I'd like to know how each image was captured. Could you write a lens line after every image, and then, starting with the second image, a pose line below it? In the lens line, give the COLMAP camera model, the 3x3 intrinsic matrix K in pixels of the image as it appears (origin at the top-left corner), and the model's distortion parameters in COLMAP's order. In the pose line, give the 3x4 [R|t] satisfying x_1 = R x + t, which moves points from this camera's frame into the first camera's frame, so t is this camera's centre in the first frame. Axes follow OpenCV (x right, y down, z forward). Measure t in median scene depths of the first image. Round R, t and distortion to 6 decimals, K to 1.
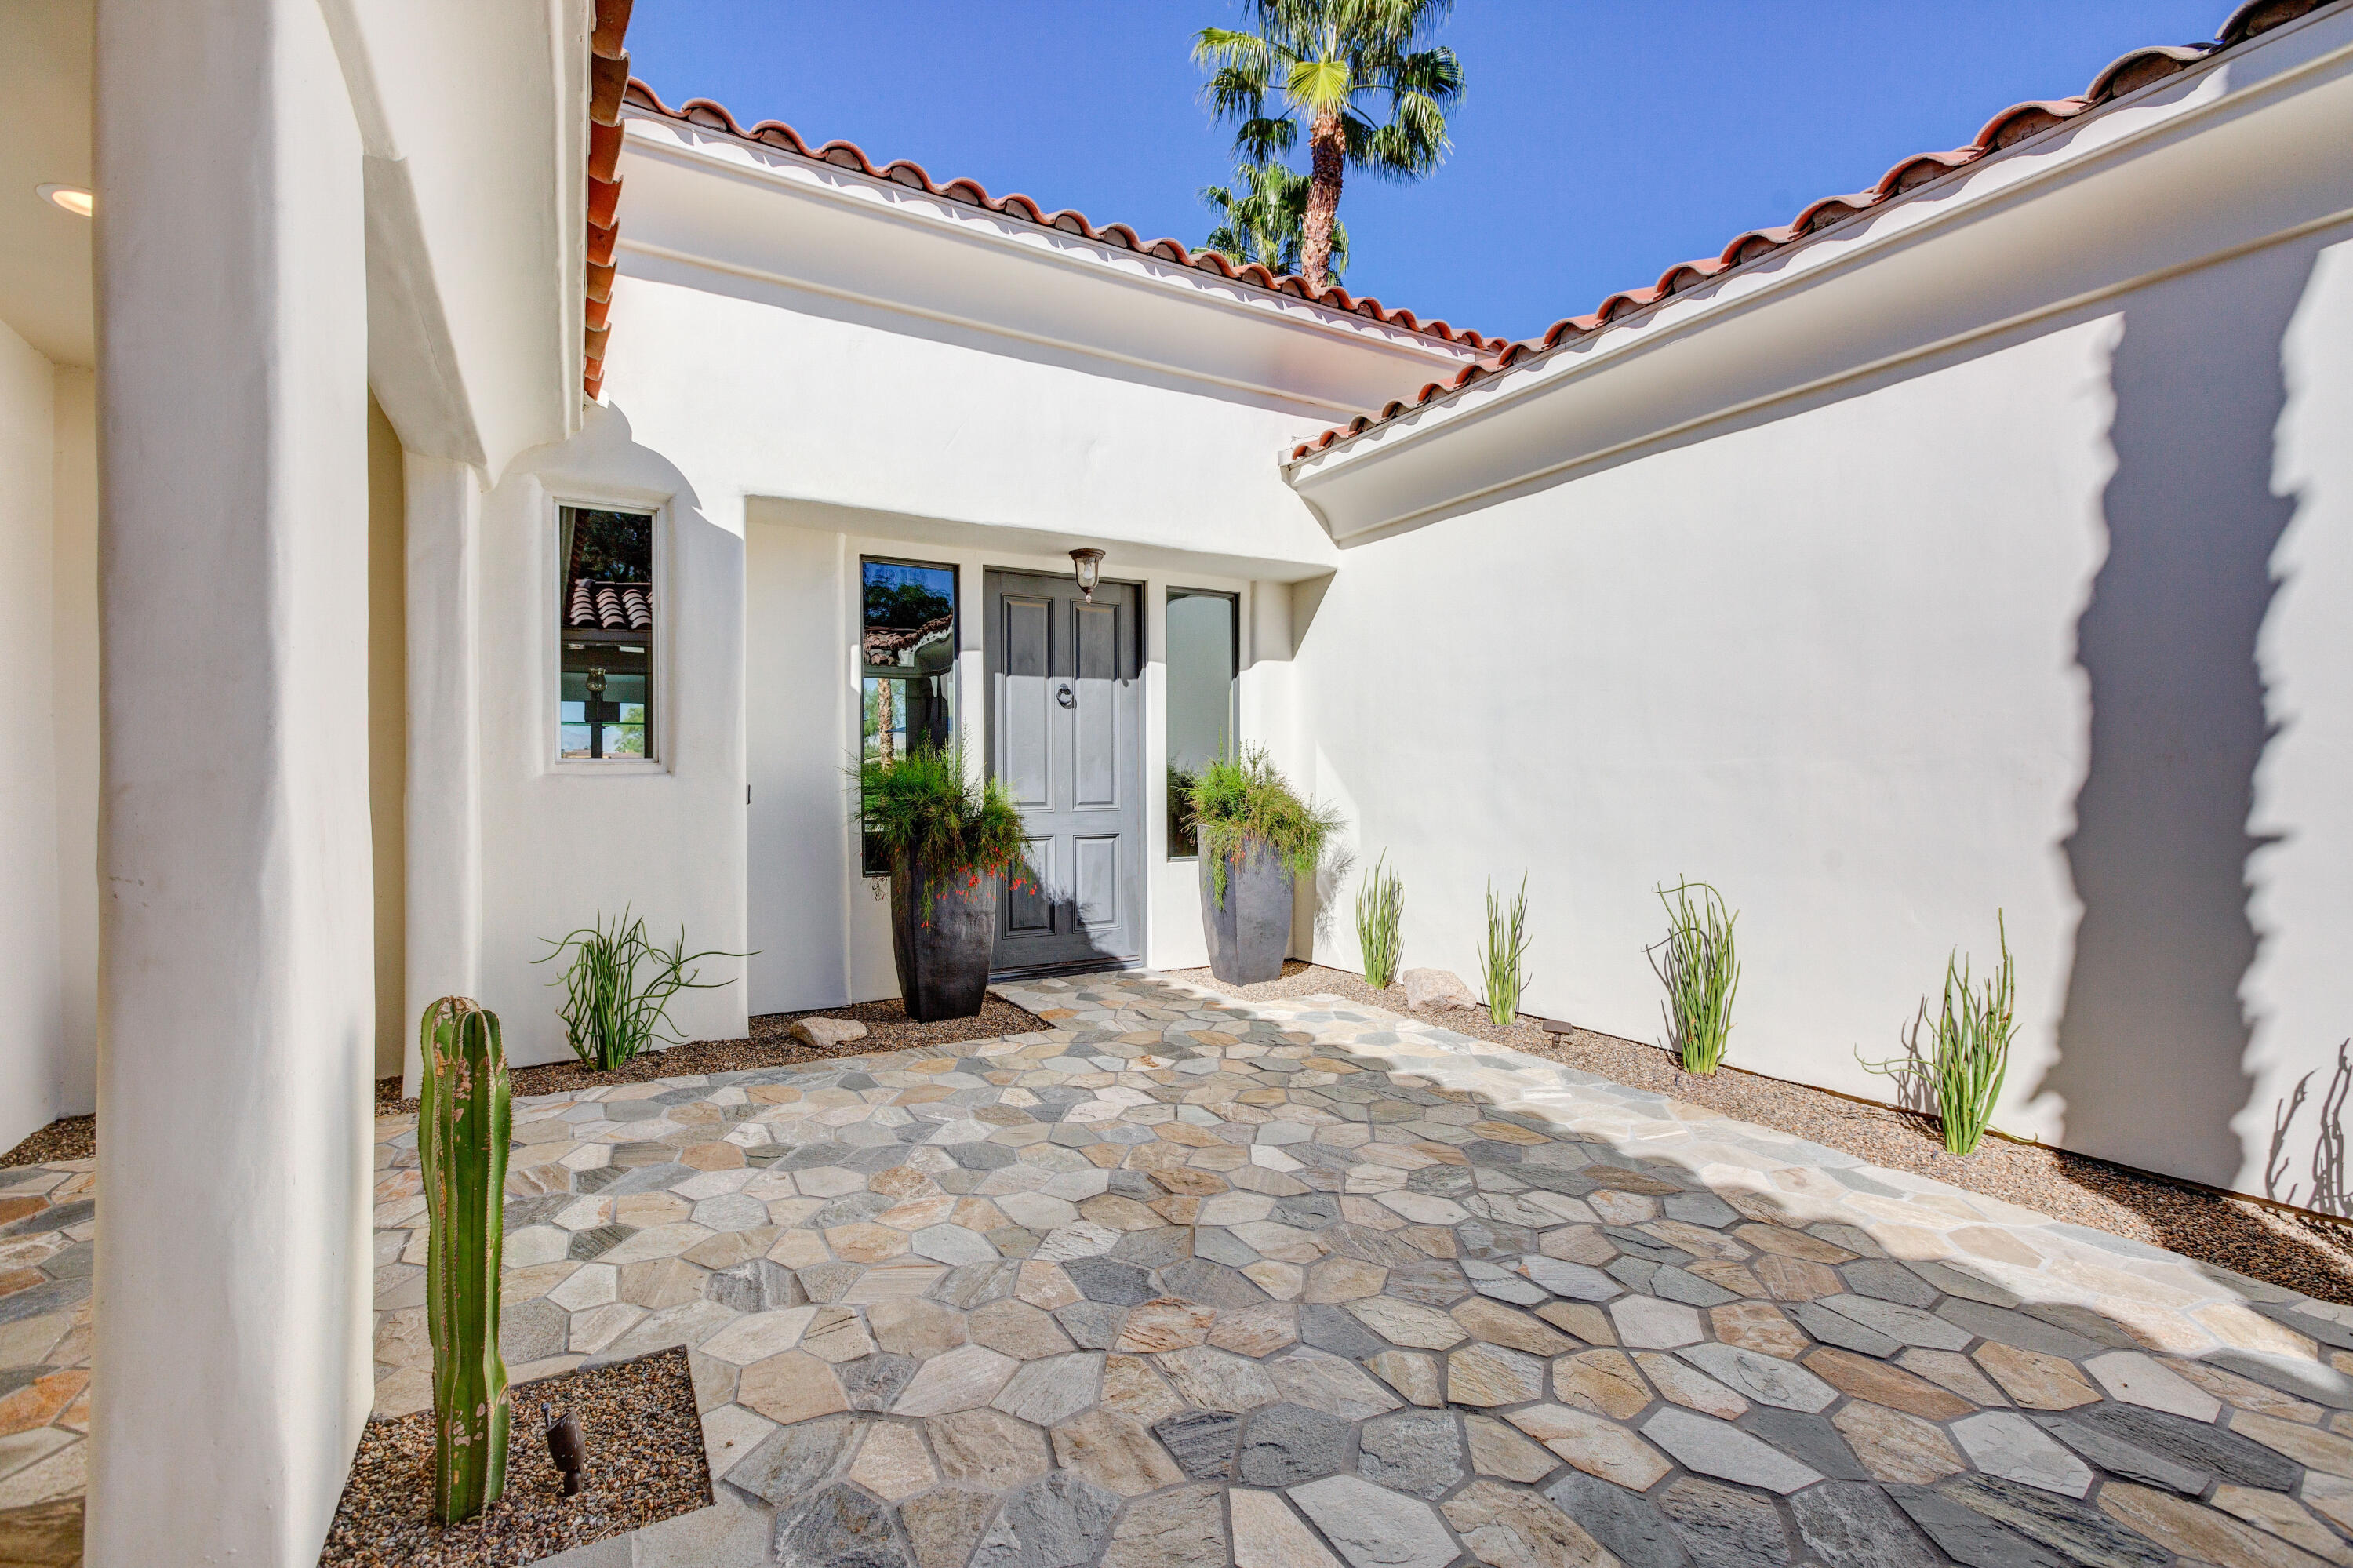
lens RADIAL K [[1075.9, 0, 1190.7], [0, 1075.9, 788.5], [0, 0, 1]] dist [-0.041419, 0.001681]
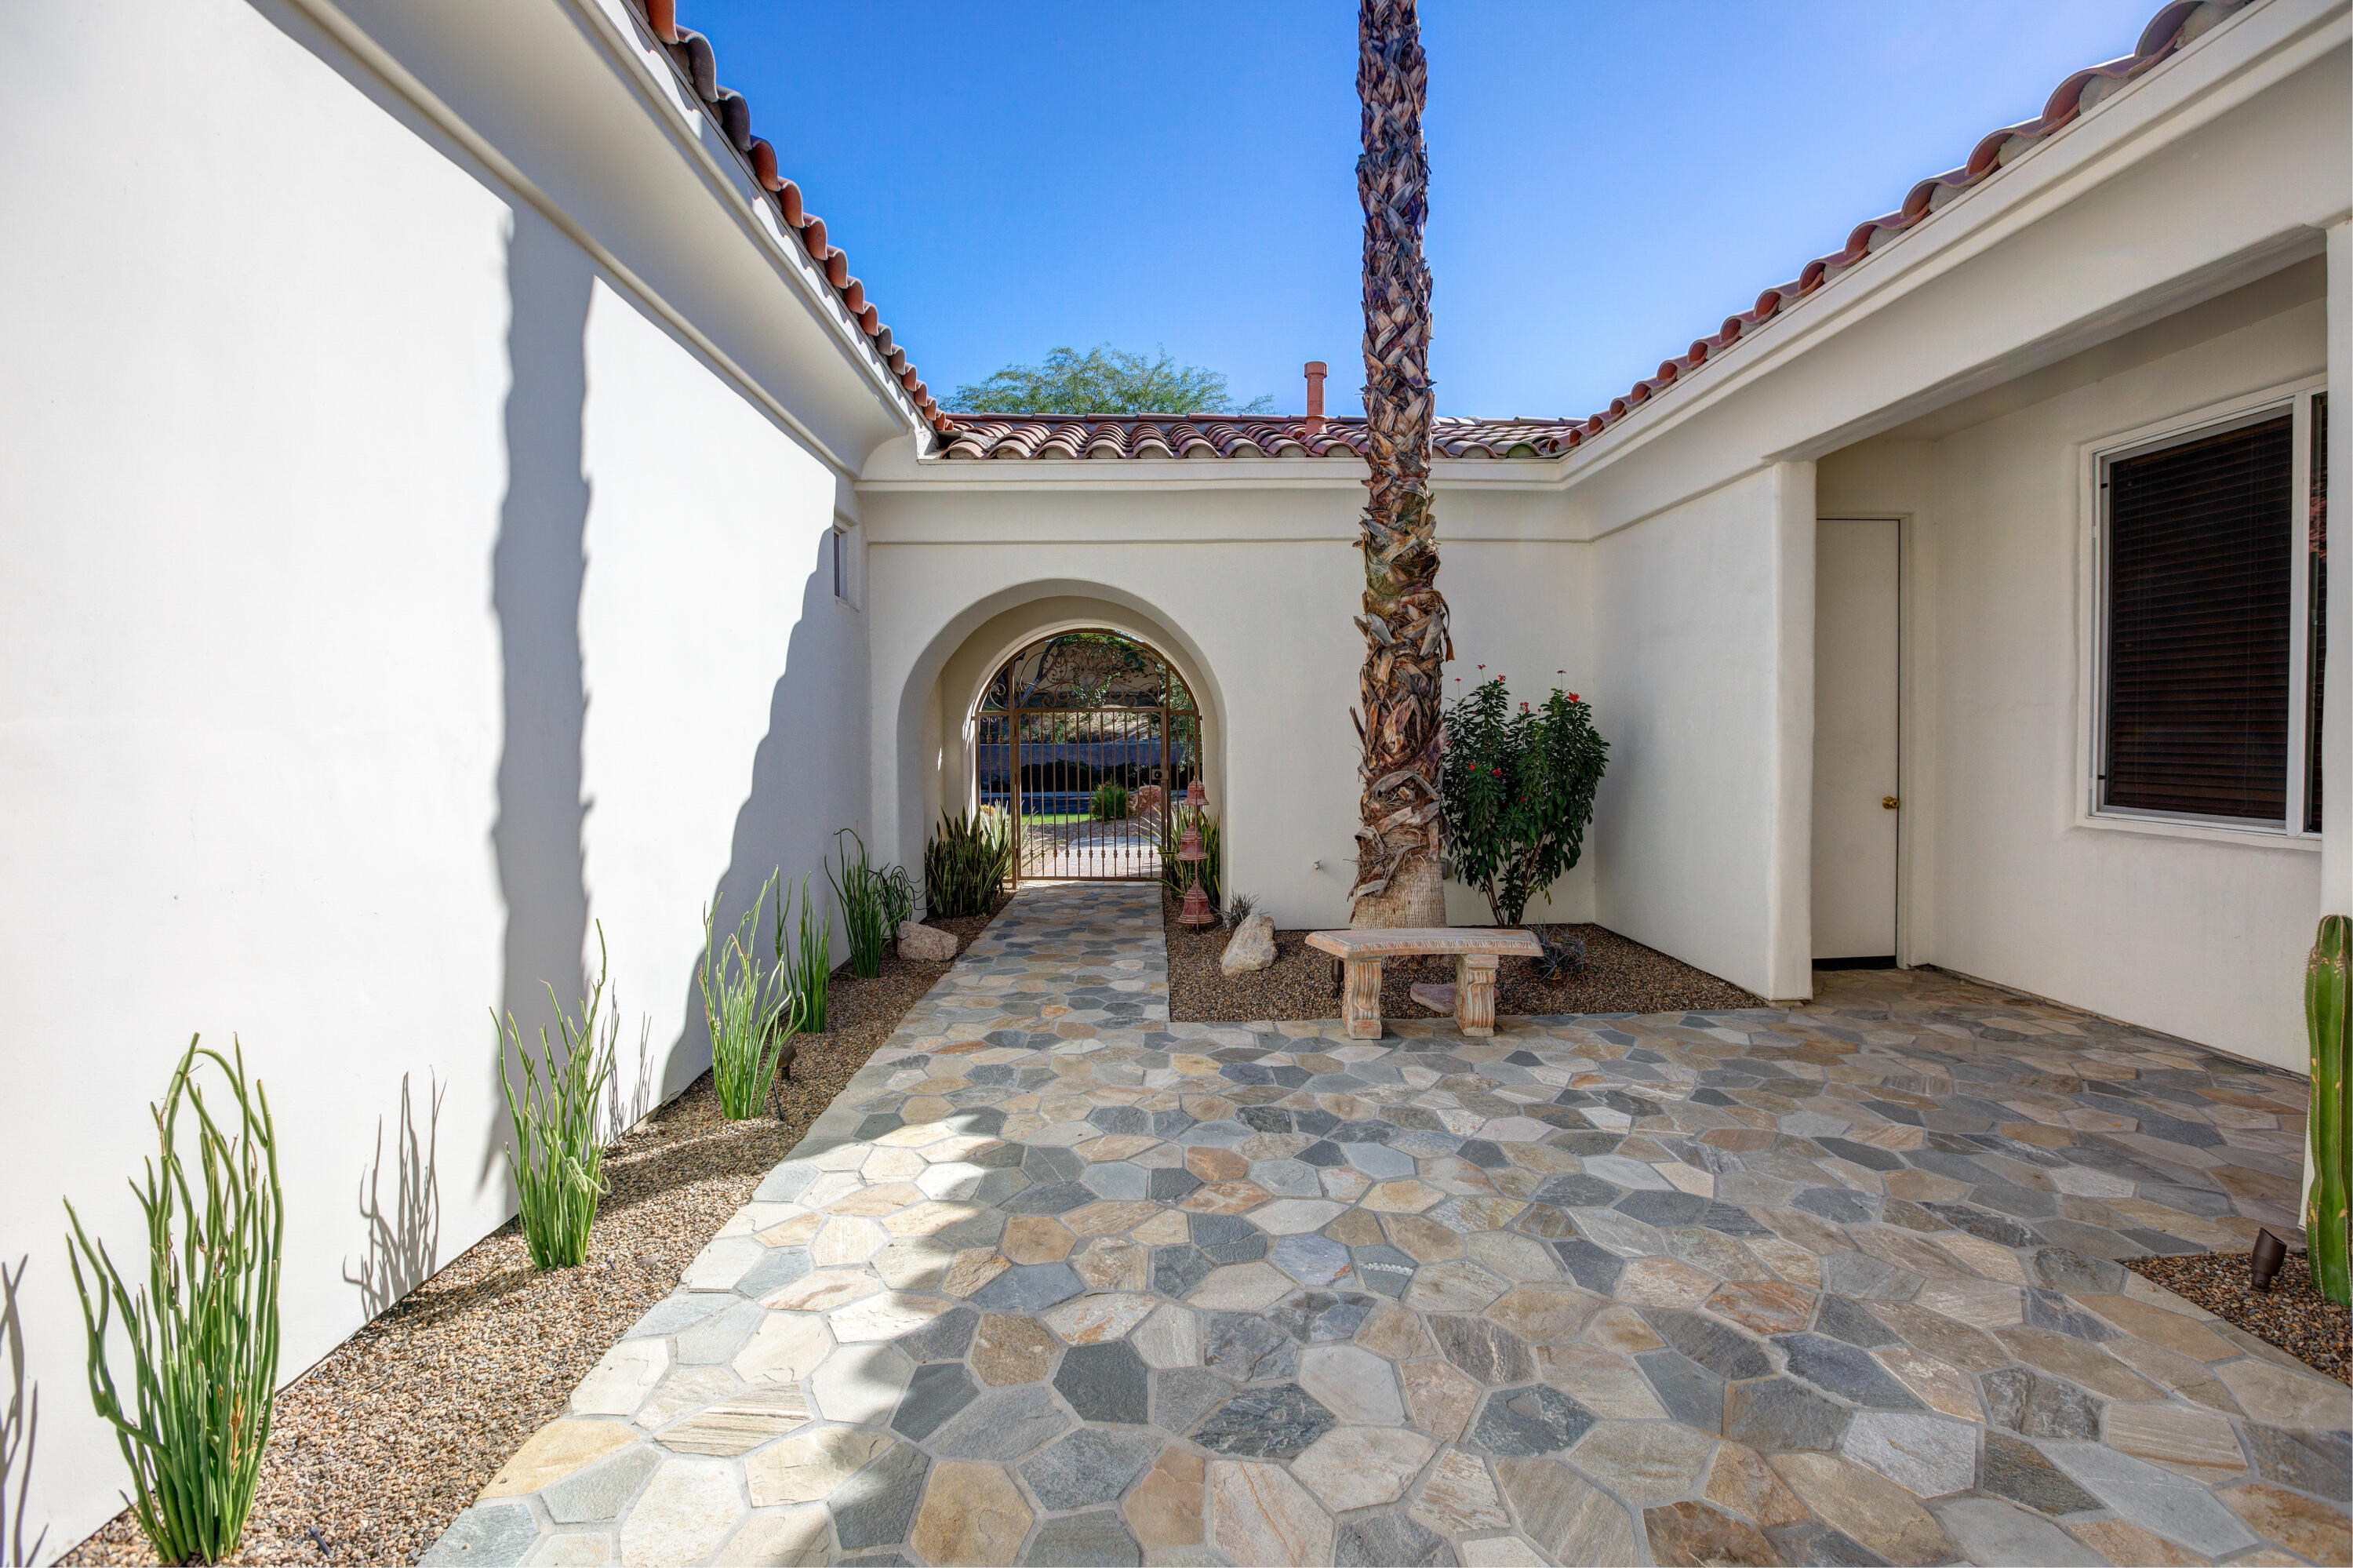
lens RADIAL K [[1075.9, 0, 1250.5], [0, 1075.9, 761.5], [0, 0, 1]] dist [-0.041419, 0.001681]
pose [[-0.909758, 0.001347, 0.415136, -0.001268], [0.016100, 0.999357, 0.032041, -0.017738], [-0.414826, 0.035833, -0.909195, 1.521271]]
